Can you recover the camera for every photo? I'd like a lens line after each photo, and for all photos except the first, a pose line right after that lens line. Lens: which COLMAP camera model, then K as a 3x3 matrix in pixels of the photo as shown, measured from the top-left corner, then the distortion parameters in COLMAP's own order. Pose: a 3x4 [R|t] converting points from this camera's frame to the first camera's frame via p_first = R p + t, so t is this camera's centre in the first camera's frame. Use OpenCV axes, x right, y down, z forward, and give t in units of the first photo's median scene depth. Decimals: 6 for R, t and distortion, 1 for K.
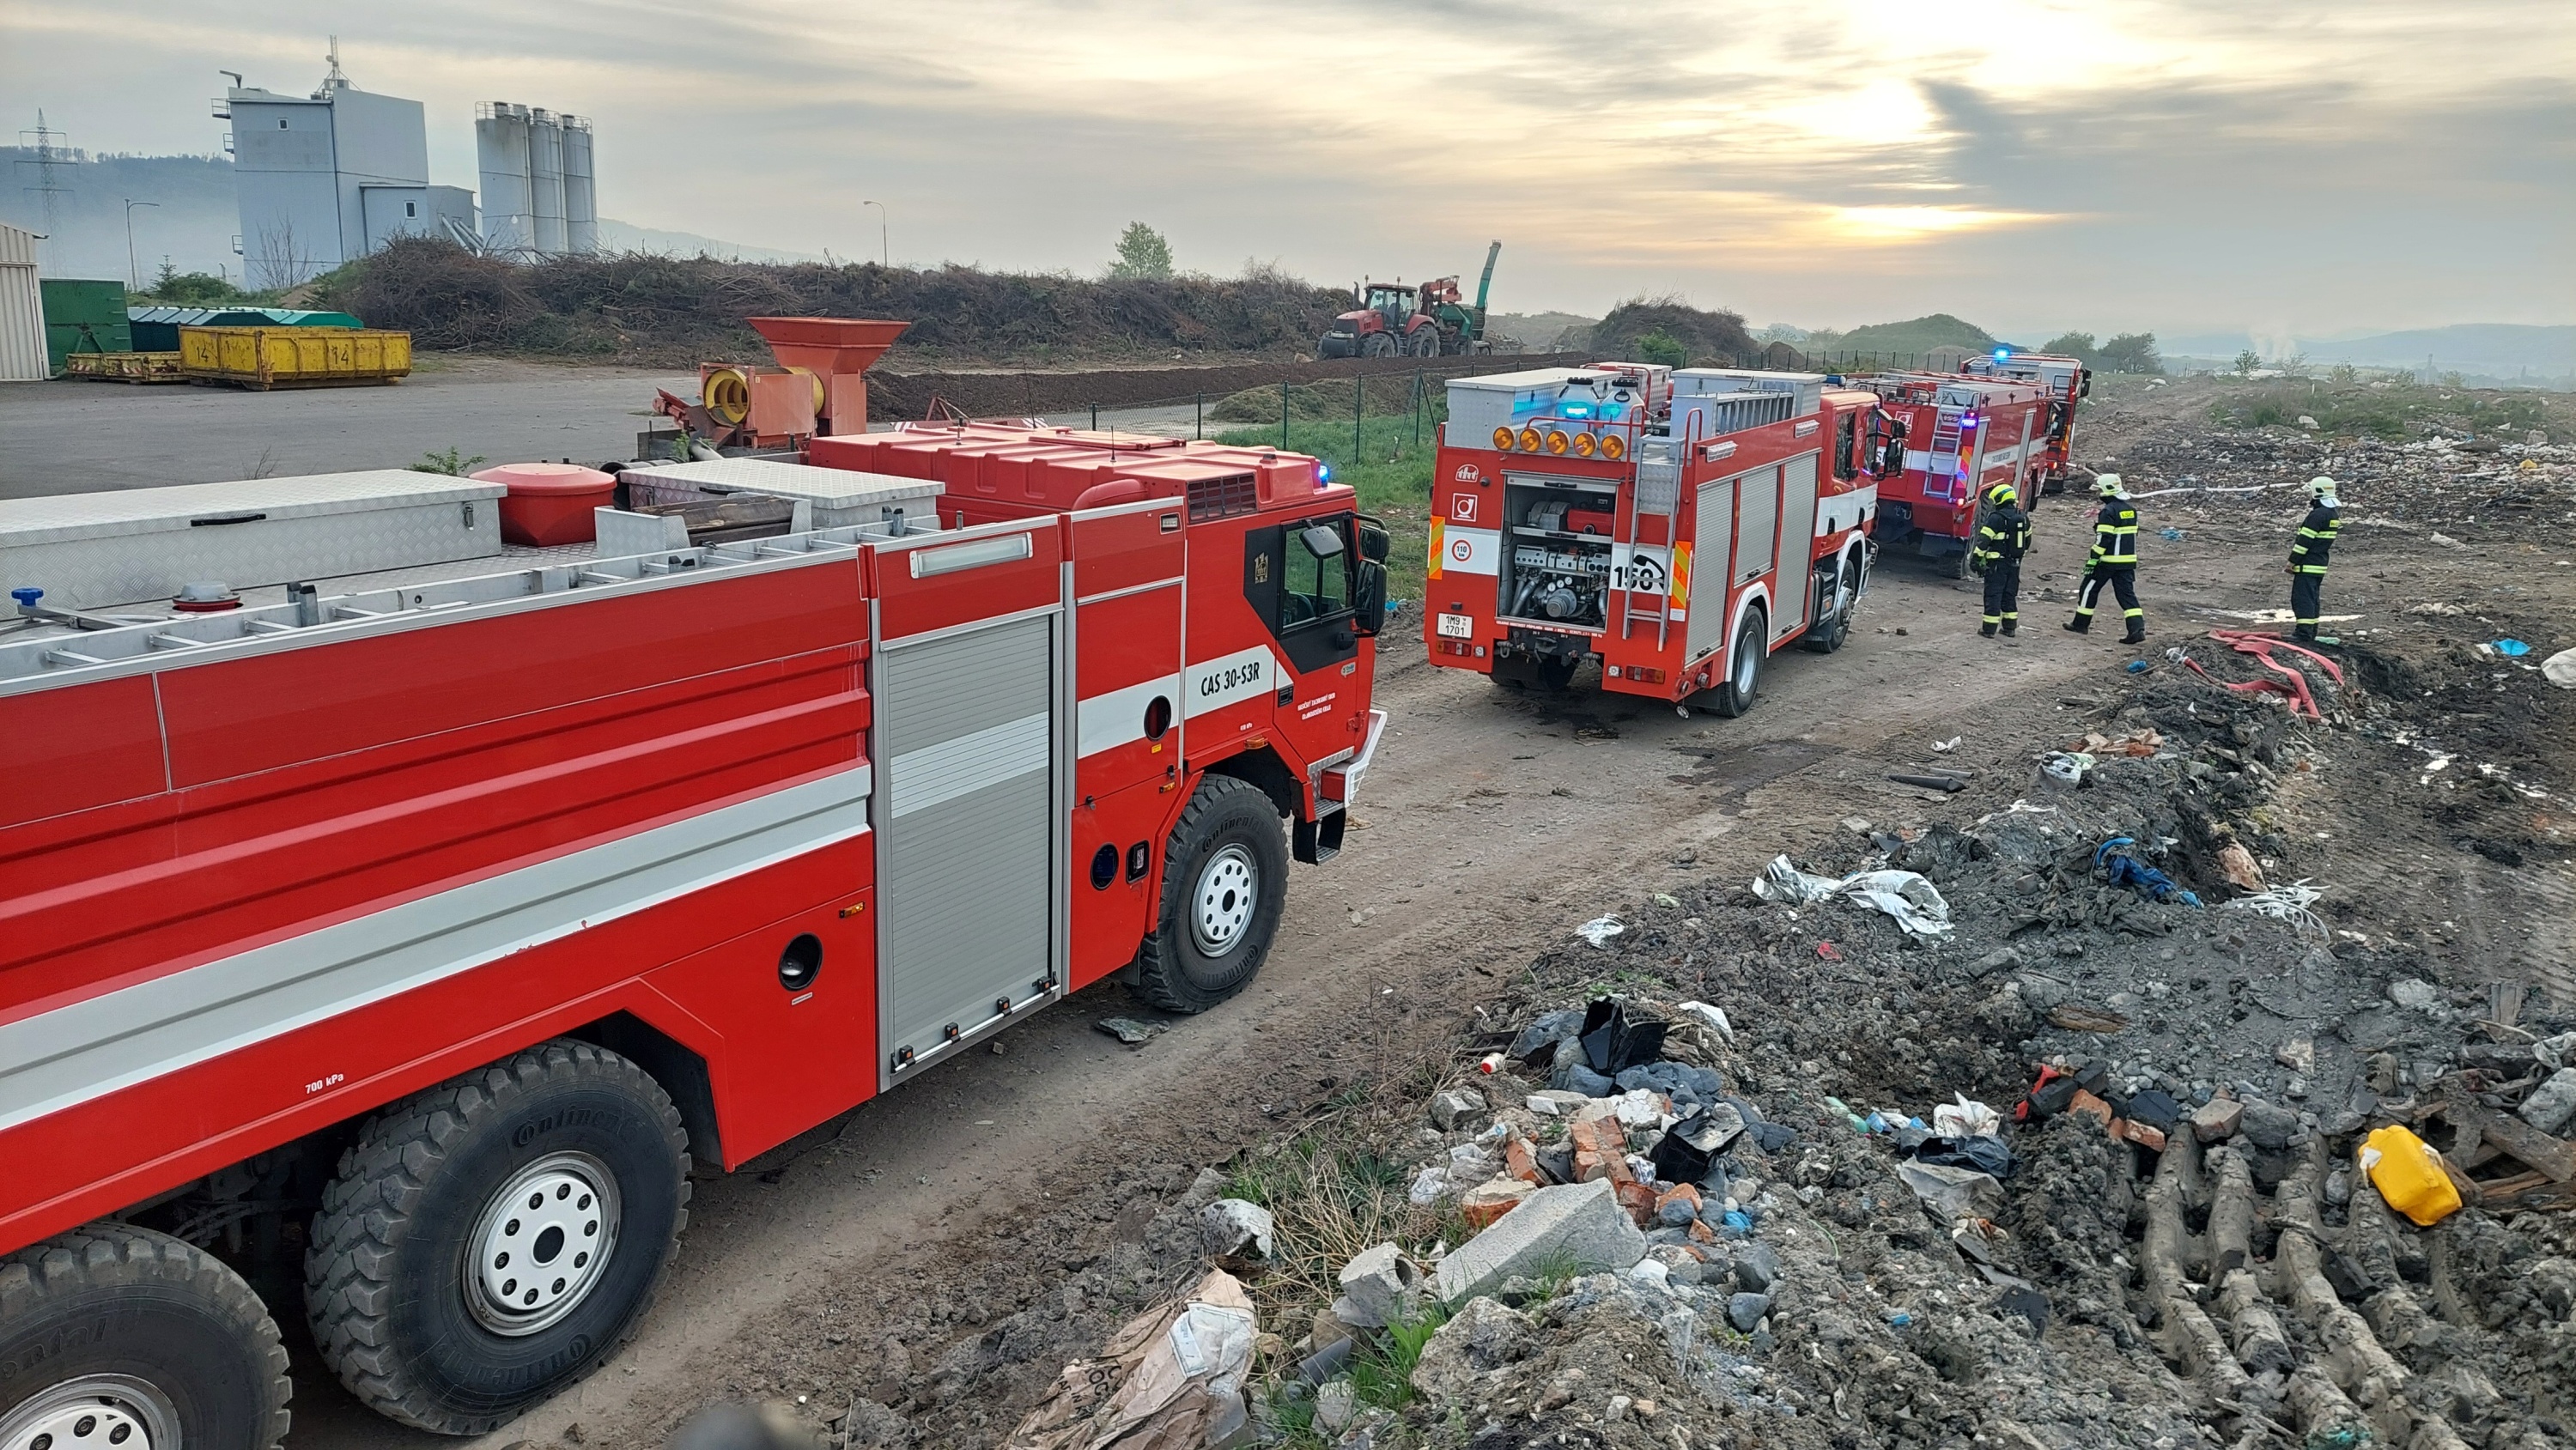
lens RADIAL K [[1844.8, 0, 1290.8], [0, 1844.8, 702.9], [0, 0, 1]] dist [0.076337, -0.090918]
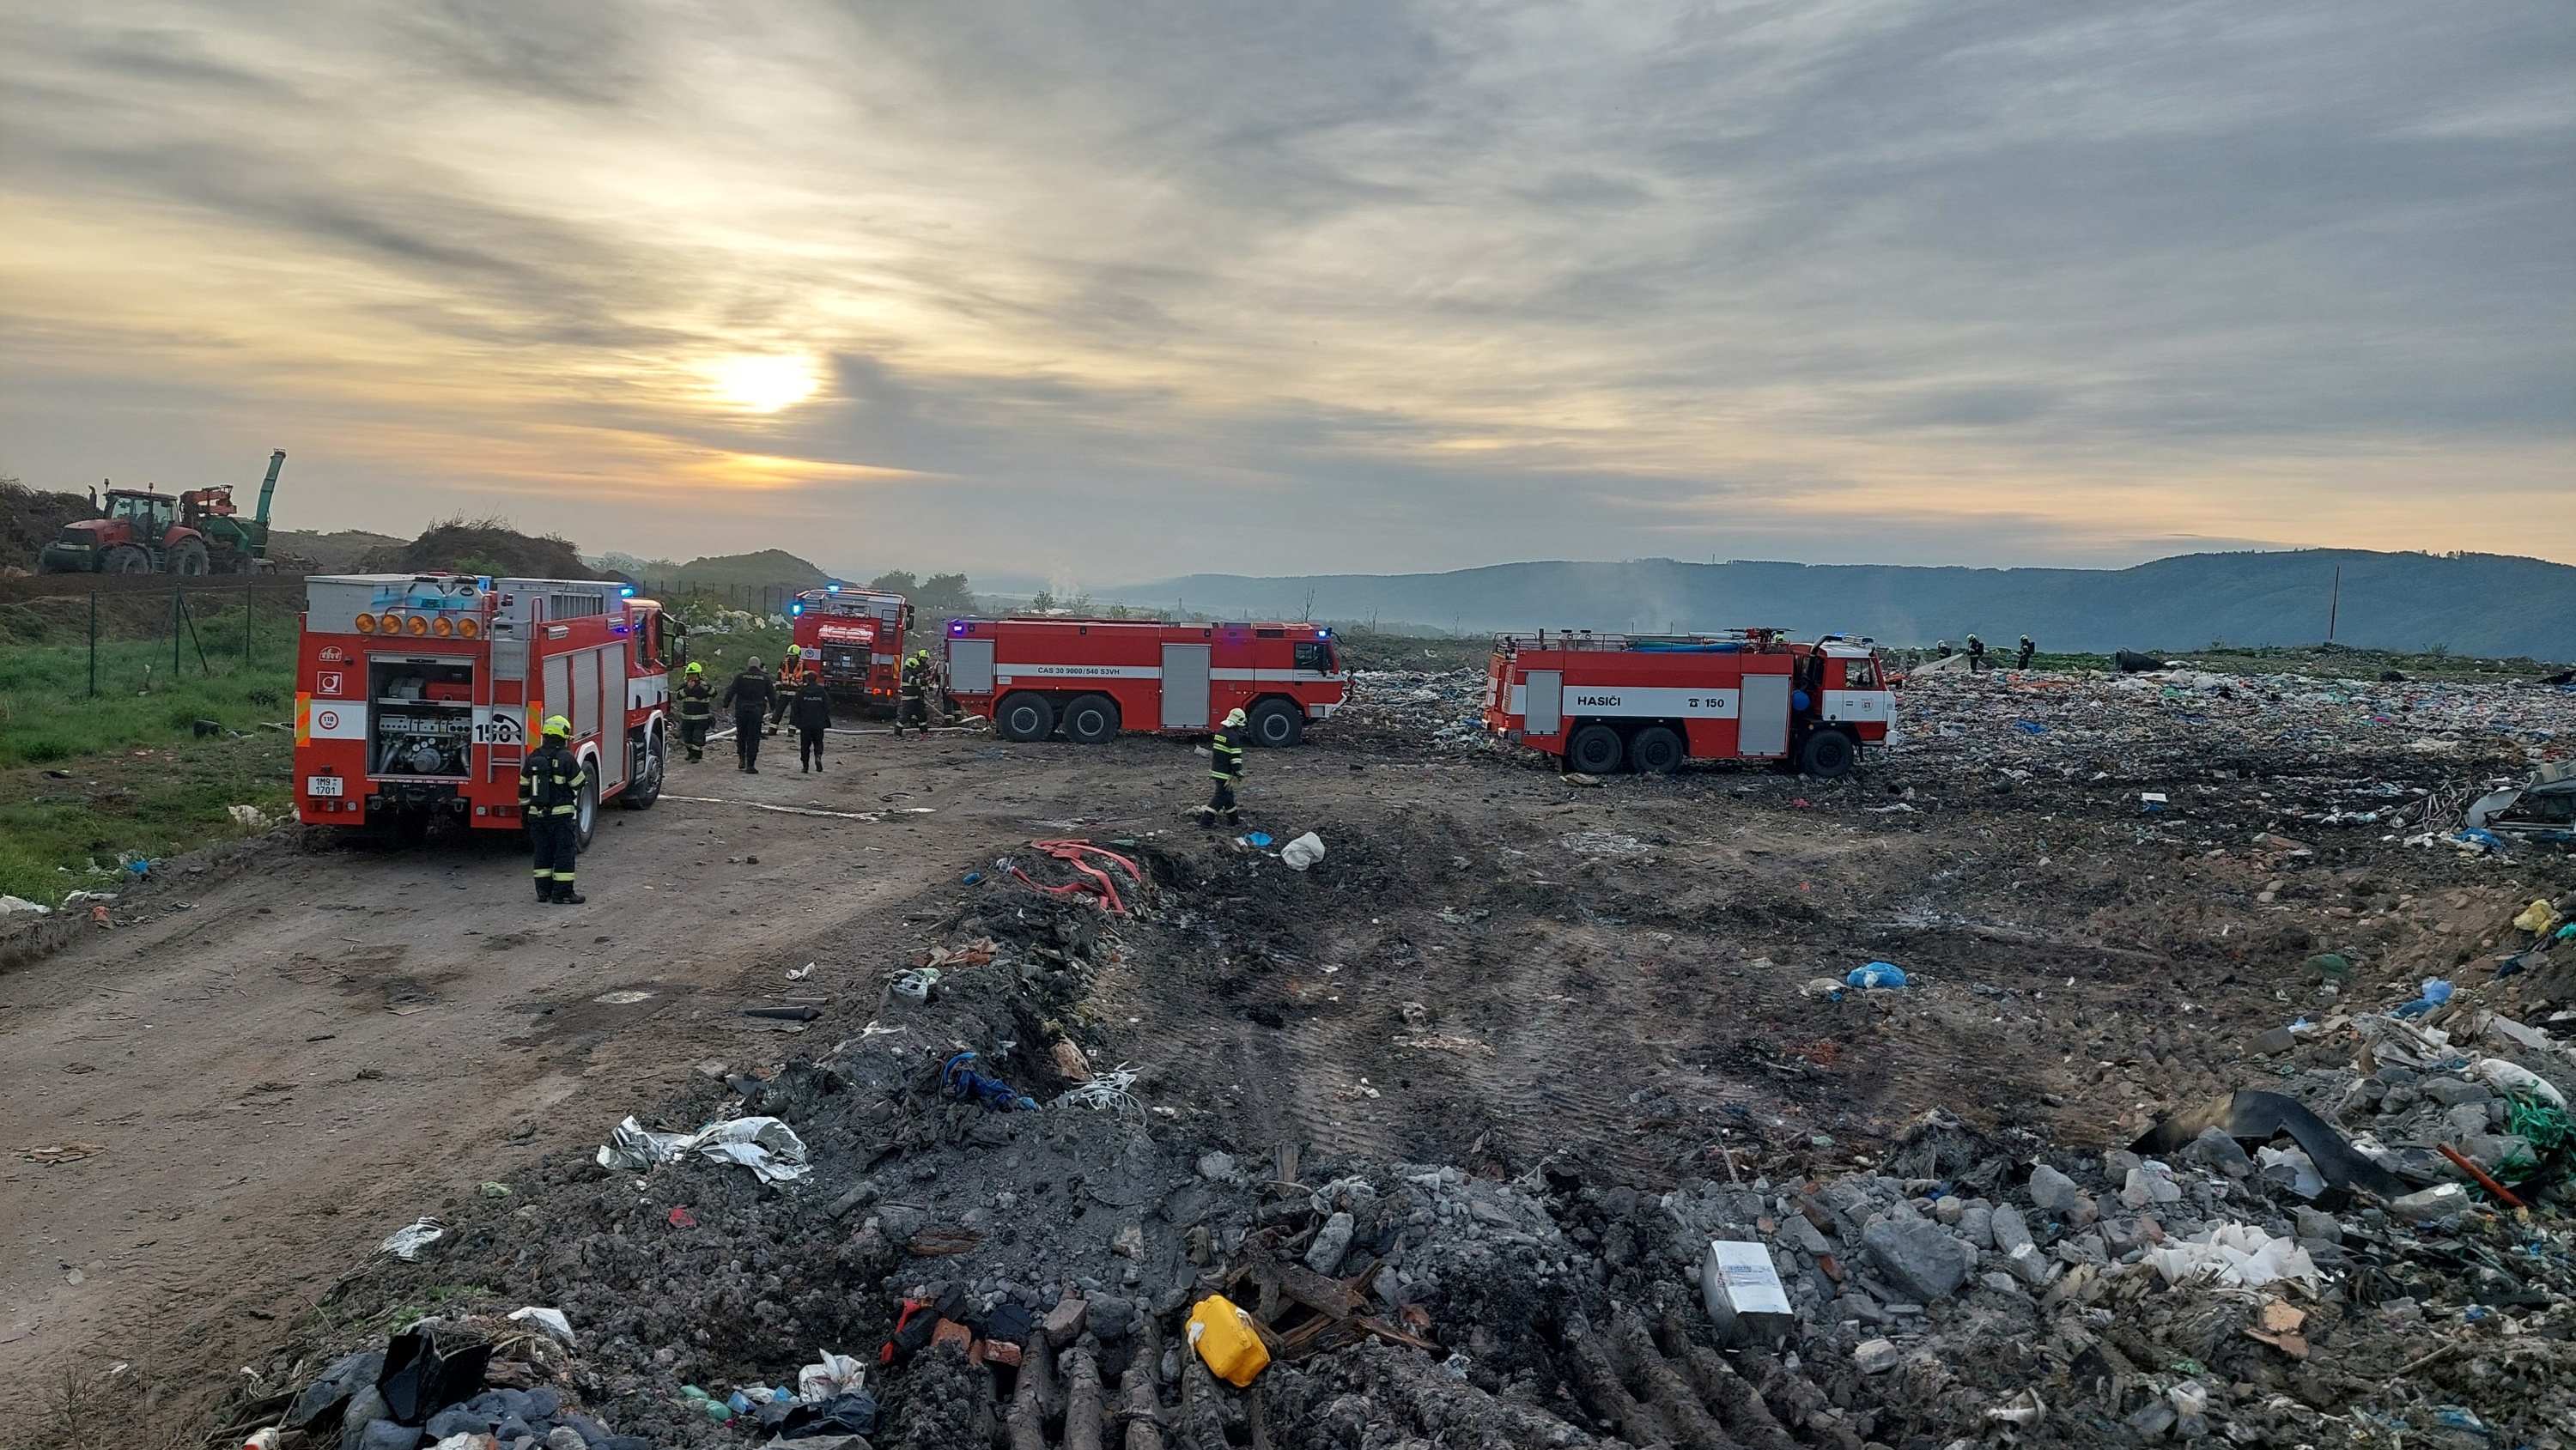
lens RADIAL K [[1843.9, 0, 1290.8], [0, 1843.9, 686.4], [0, 0, 1]] dist [0.085765, -0.131661]
pose [[0.826095, -0.011956, 0.563404, 0.013704], [0.085501, 0.990860, -0.104339, -0.003384], [-0.557007, 0.134366, 0.819566, 0.025053]]
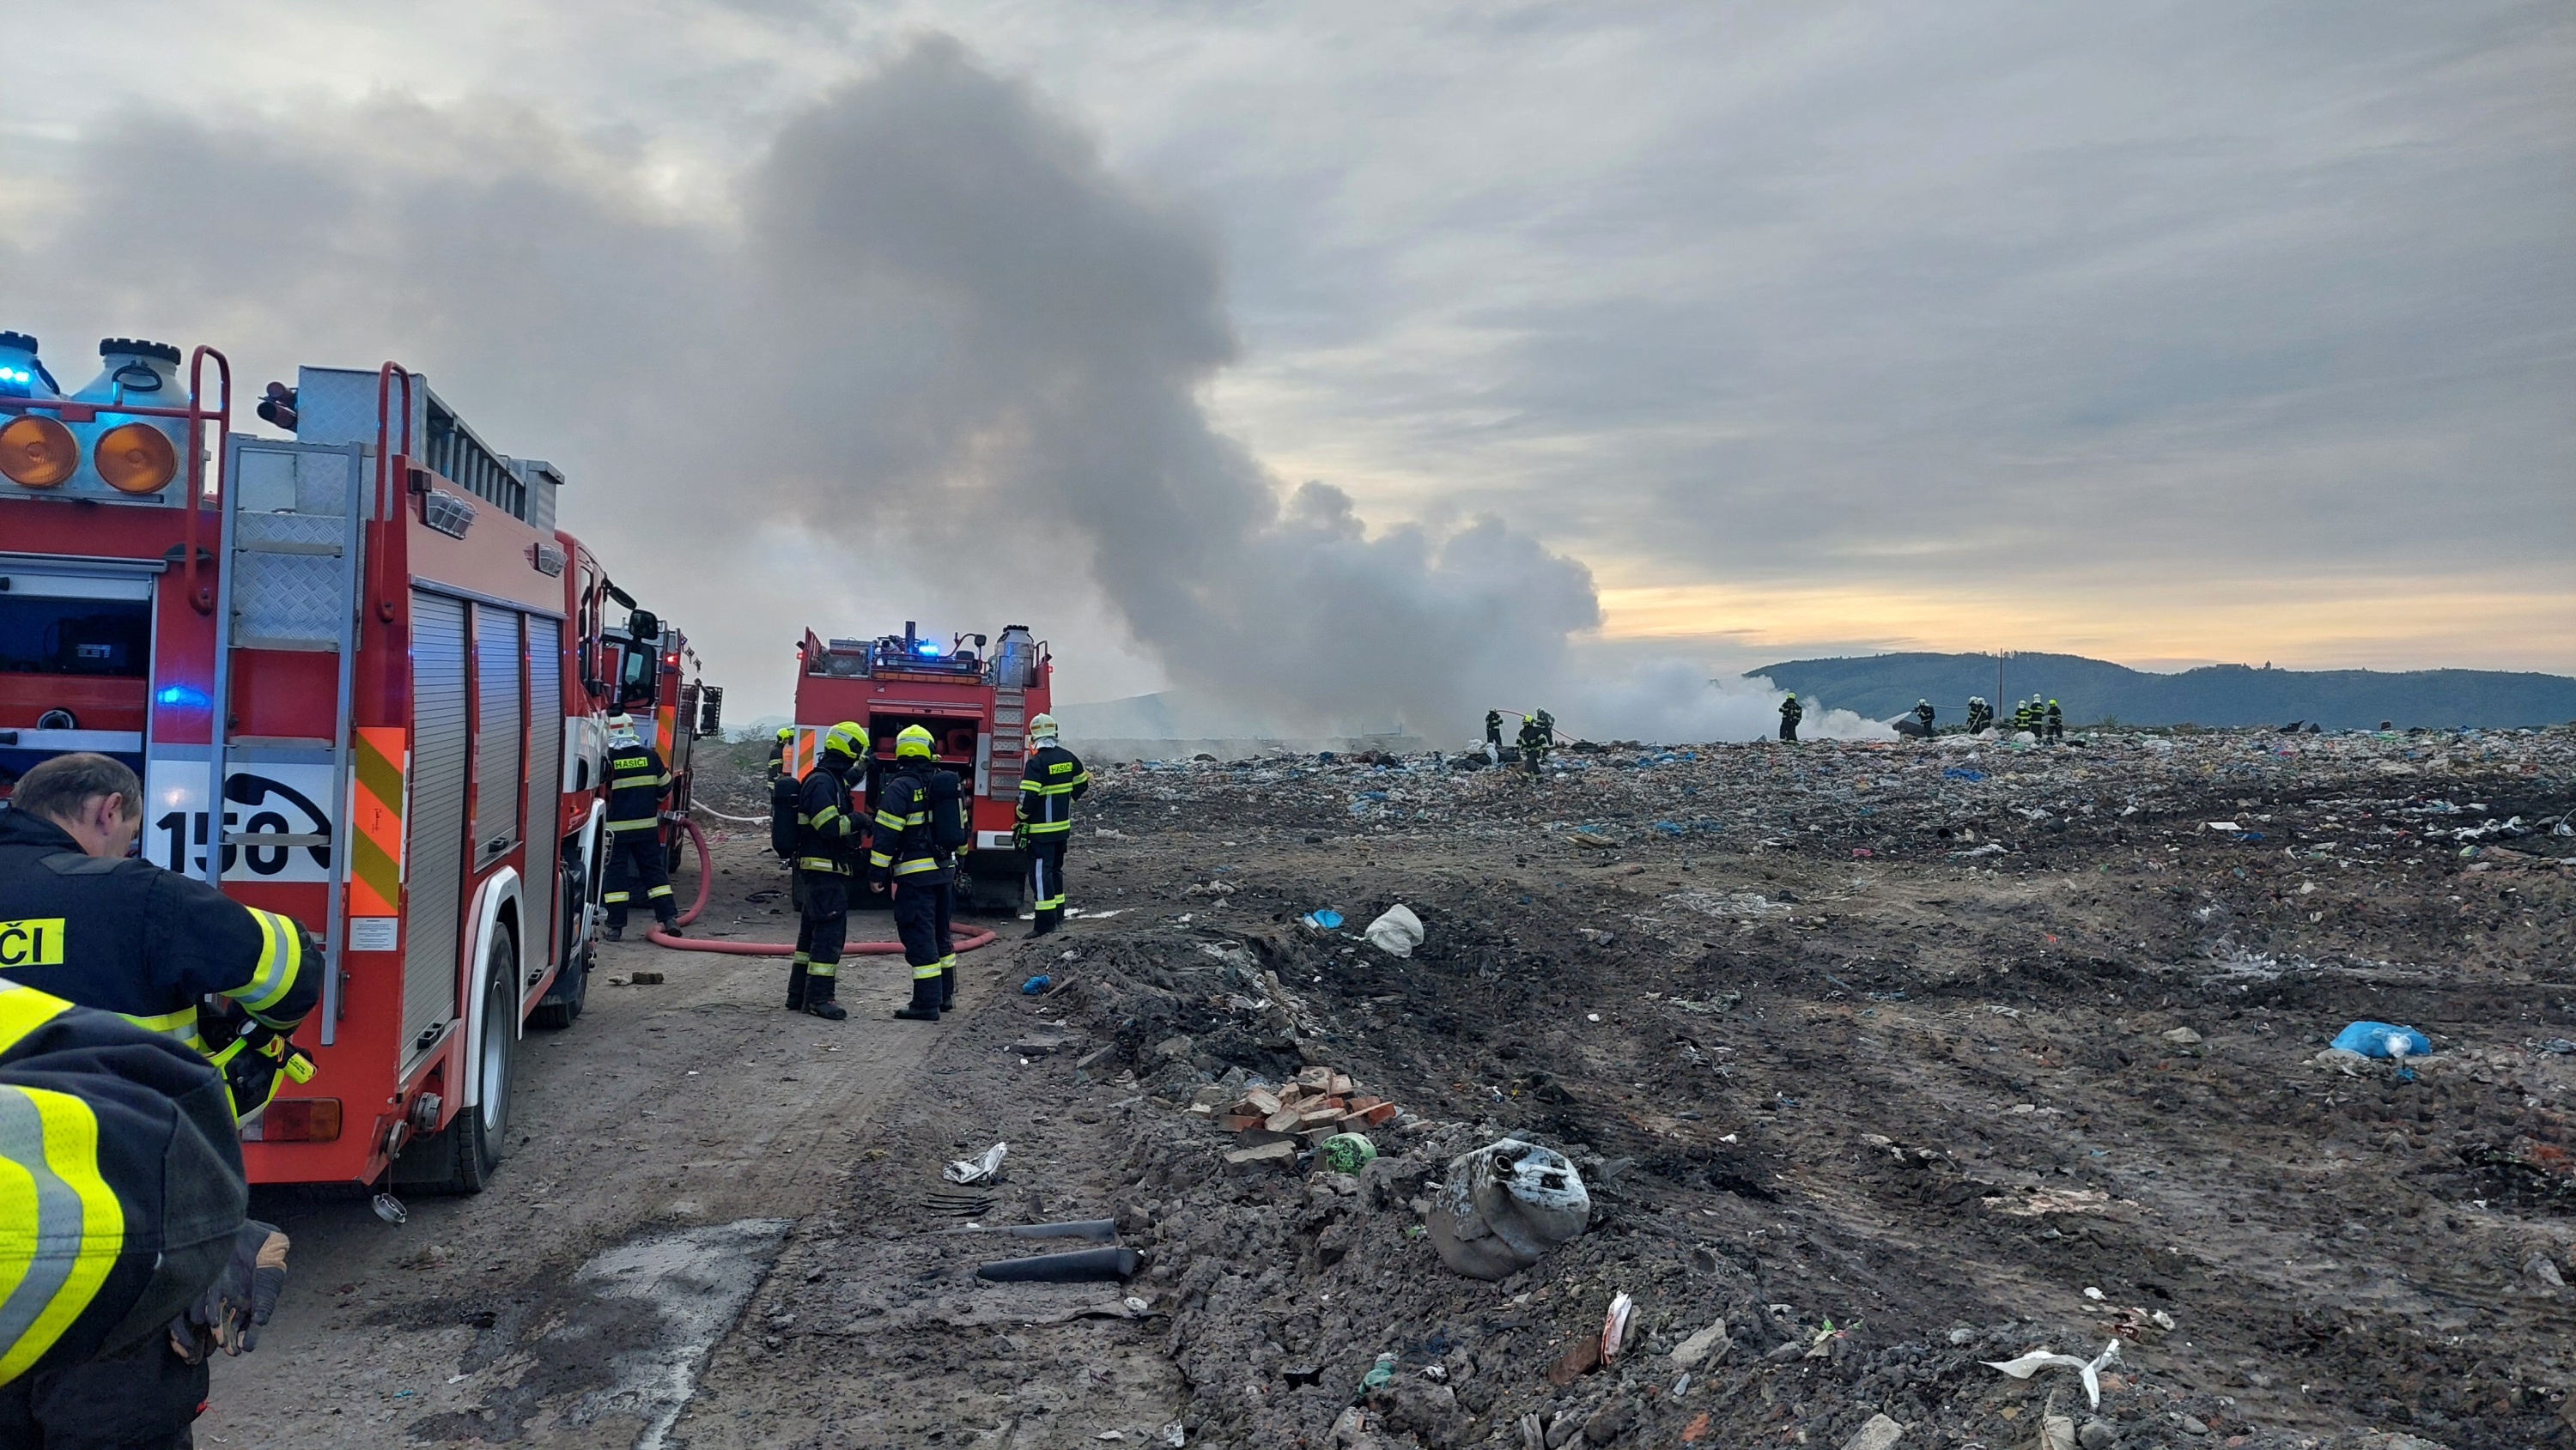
lens RADIAL K [[1837.4, 0, 1276.5], [0, 1837.4, 680.0], [0, 0, 1]] dist [0.141364, -0.250976]
pose [[0.713513, 0.000825, 0.700642, 0.090619], [0.152181, 0.975944, -0.156125, -0.014436], [-0.683915, 0.218021, 0.696223, 0.694502]]
